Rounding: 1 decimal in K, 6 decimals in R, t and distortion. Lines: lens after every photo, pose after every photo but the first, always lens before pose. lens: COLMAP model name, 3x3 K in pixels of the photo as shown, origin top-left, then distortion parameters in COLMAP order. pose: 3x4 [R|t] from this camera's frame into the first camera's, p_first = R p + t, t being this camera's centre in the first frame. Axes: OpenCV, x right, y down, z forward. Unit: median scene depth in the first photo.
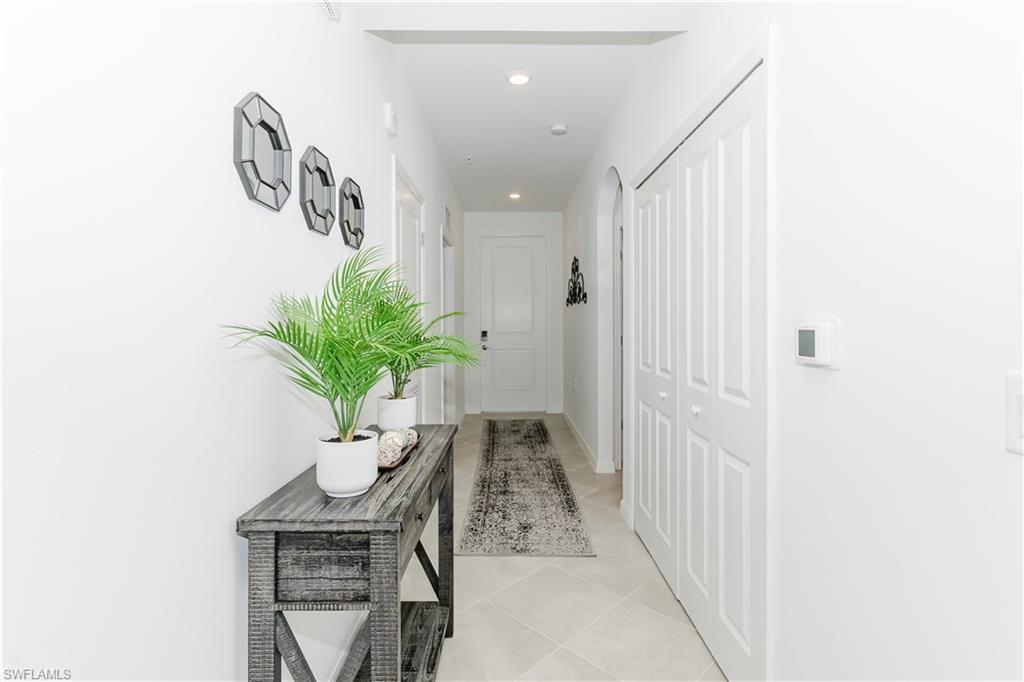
lens RADIAL K [[493.2, 0, 510.8], [0, 493.2, 335.5], [0, 0, 1]] dist [0.006506, -0.000328]
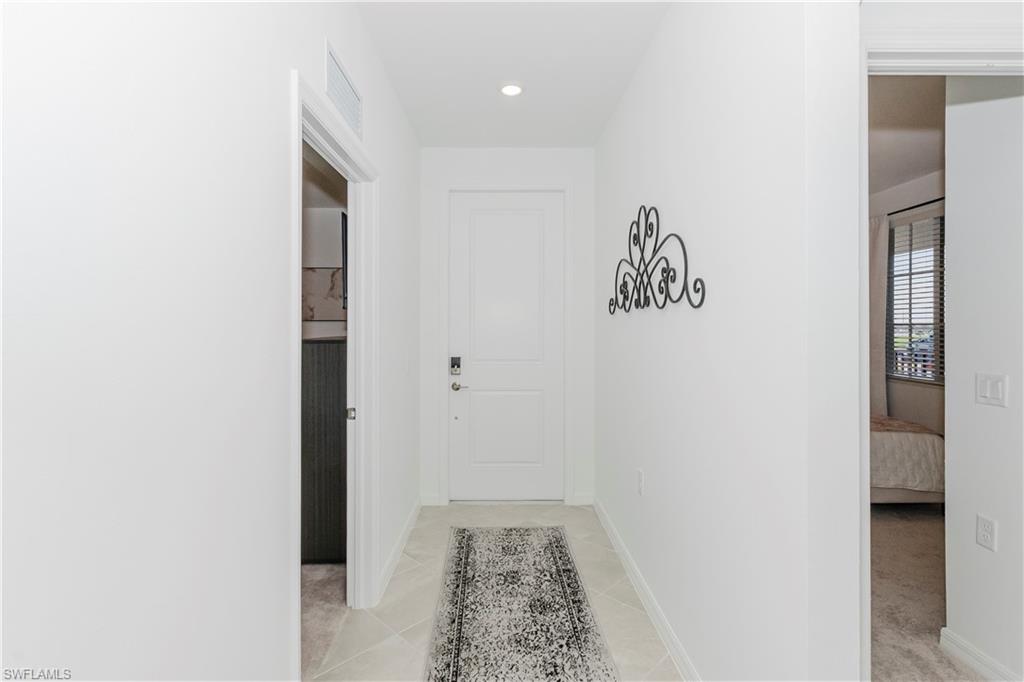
lens RADIAL K [[493.2, 0, 511.9], [0, 493.2, 341.3], [0, 0, 1]] dist [0.006506, -0.000328]
pose [[0.999843, 0.003490, 0.017390, 0.001334], [-0.003423, 0.999986, -0.003913, -0.028183], [-0.017404, 0.003853, 0.999841, 0.472398]]
